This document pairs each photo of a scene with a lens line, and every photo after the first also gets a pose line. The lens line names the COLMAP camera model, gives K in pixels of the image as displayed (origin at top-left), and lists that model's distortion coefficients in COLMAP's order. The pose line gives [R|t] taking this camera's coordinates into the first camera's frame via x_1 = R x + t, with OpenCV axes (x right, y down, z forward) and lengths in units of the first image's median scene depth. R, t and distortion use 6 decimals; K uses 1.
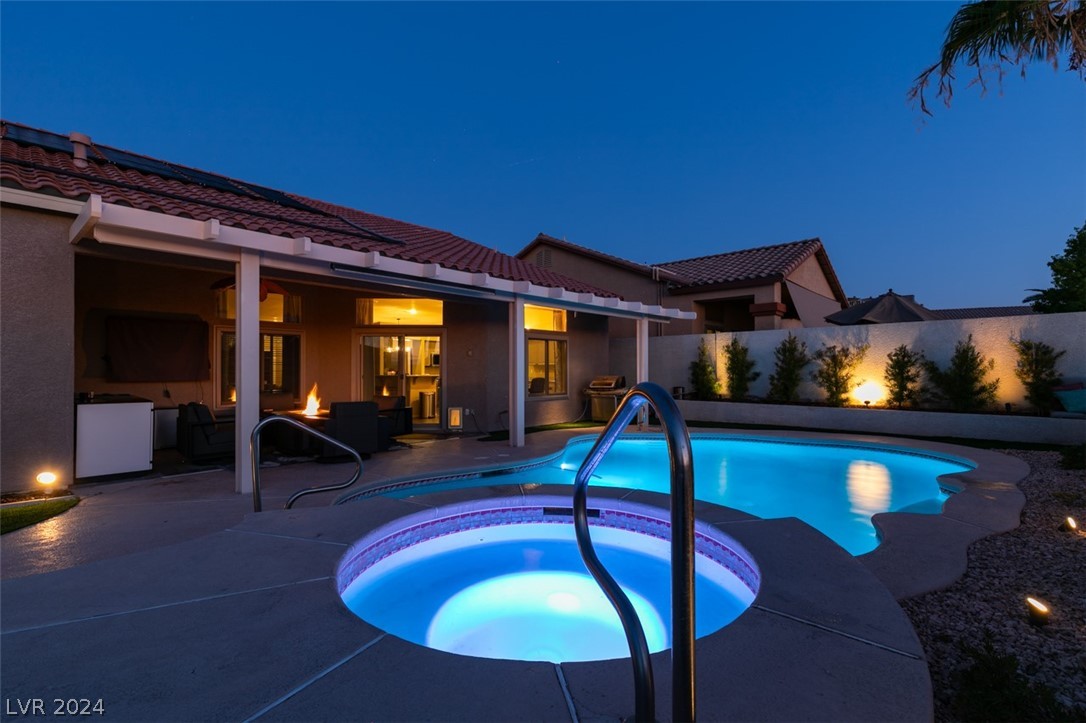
lens RADIAL K [[483.6, 0, 538.2], [0, 483.6, 363.2], [0, 0, 1]] dist [0.004368, -0.003007]
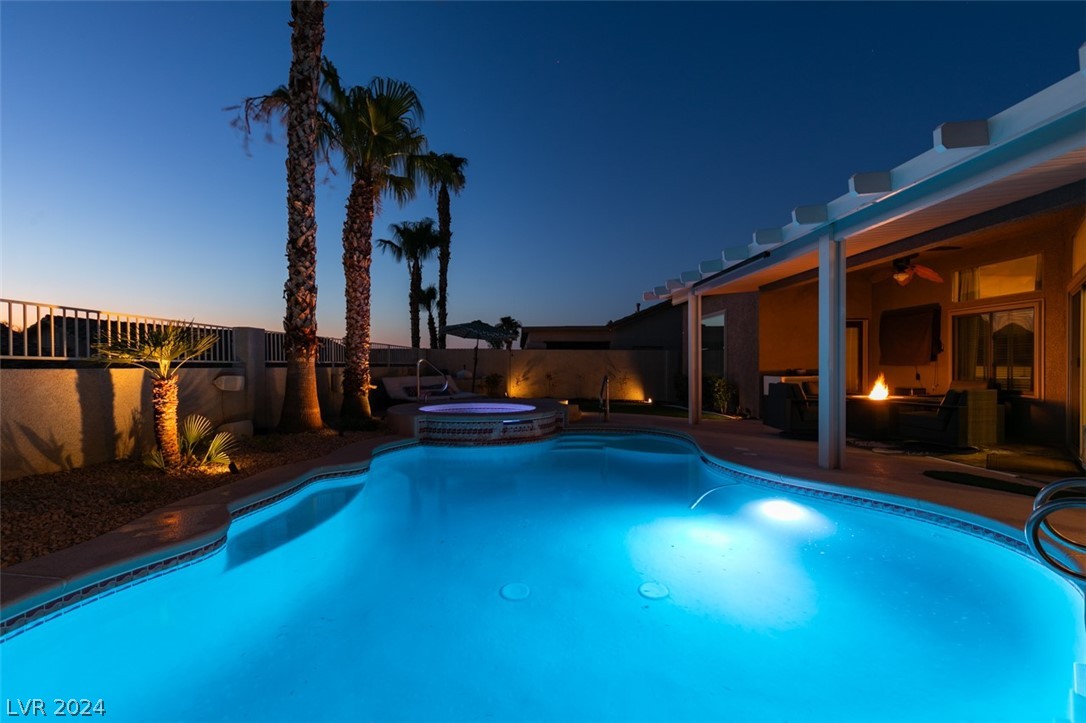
lens RADIAL K [[483.6, 0, 540.3], [0, 483.6, 367.2], [0, 0, 1]] dist [0.004368, -0.003007]
pose [[-0.701867, 0.003160, -0.712301, 0.533451], [0.008925, 0.999951, -0.004358, 0.029625], [0.712252, -0.009416, -0.701861, 0.926515]]
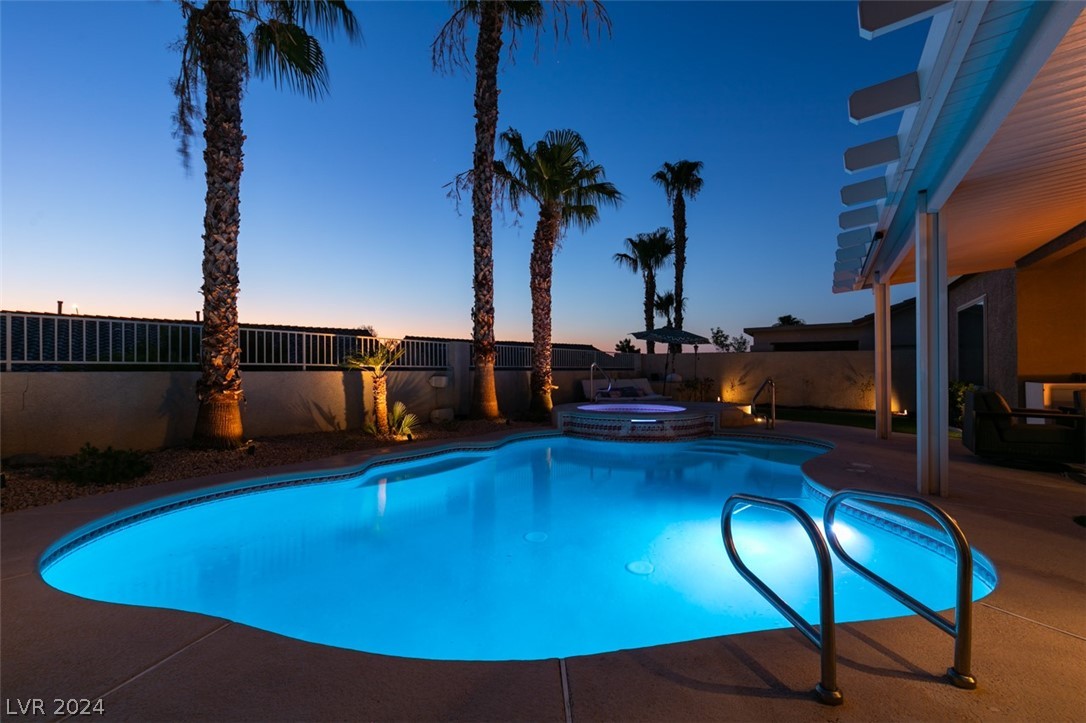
lens RADIAL K [[483.6, 0, 540.4], [0, 483.6, 366.2], [0, 0, 1]] dist [0.004368, -0.003007]
pose [[-0.976986, 0.000597, -0.213304, 0.369259], [0.005025, 0.999783, -0.020216, 0.034530], [0.213245, -0.020823, -0.976777, 1.115949]]
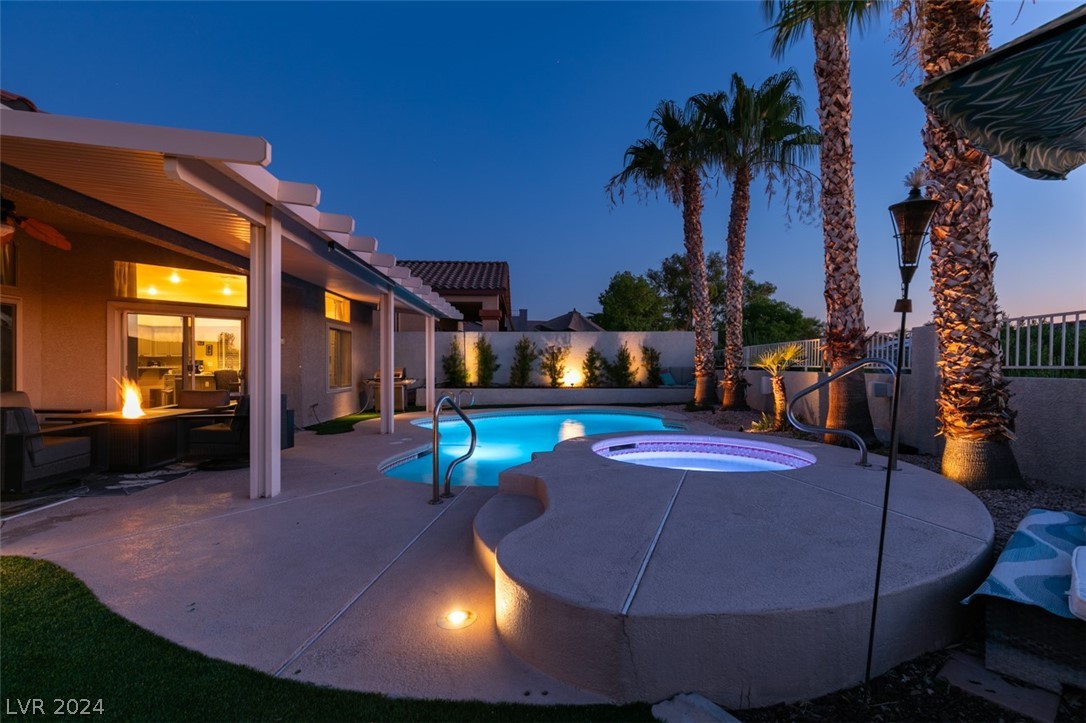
lens RADIAL K [[483.6, 0, 541.3], [0, 483.6, 364.1], [0, 0, 1]] dist [0.004368, -0.003007]
pose [[0.699606, 0.003578, 0.714520, -0.437217], [-0.010553, 0.999930, 0.005325, 0.011634], [-0.714451, -0.011265, 0.699595, 0.033969]]
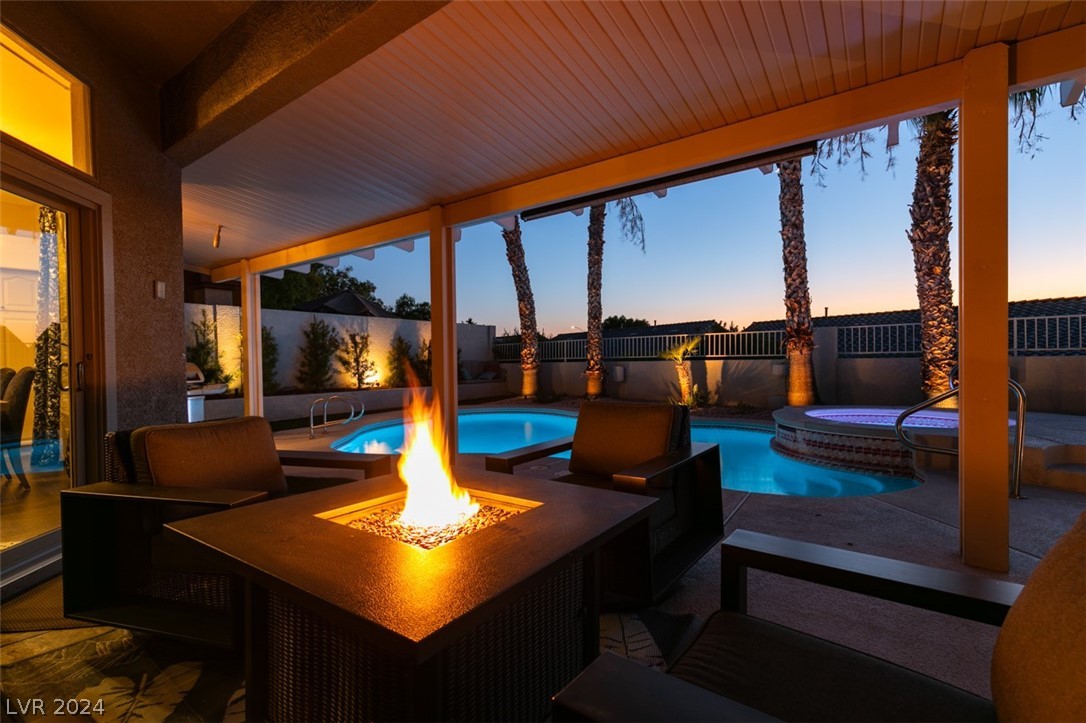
lens RADIAL K [[483.6, 0, 542.5], [0, 483.6, 364.1], [0, 0, 1]] dist [0.004368, -0.003007]
pose [[-0.139825, -0.001474, 0.990175, -0.512371], [0.001015, 0.999998, 0.001632, 0.031030], [-0.990176, 0.001233, -0.139824, 0.762398]]
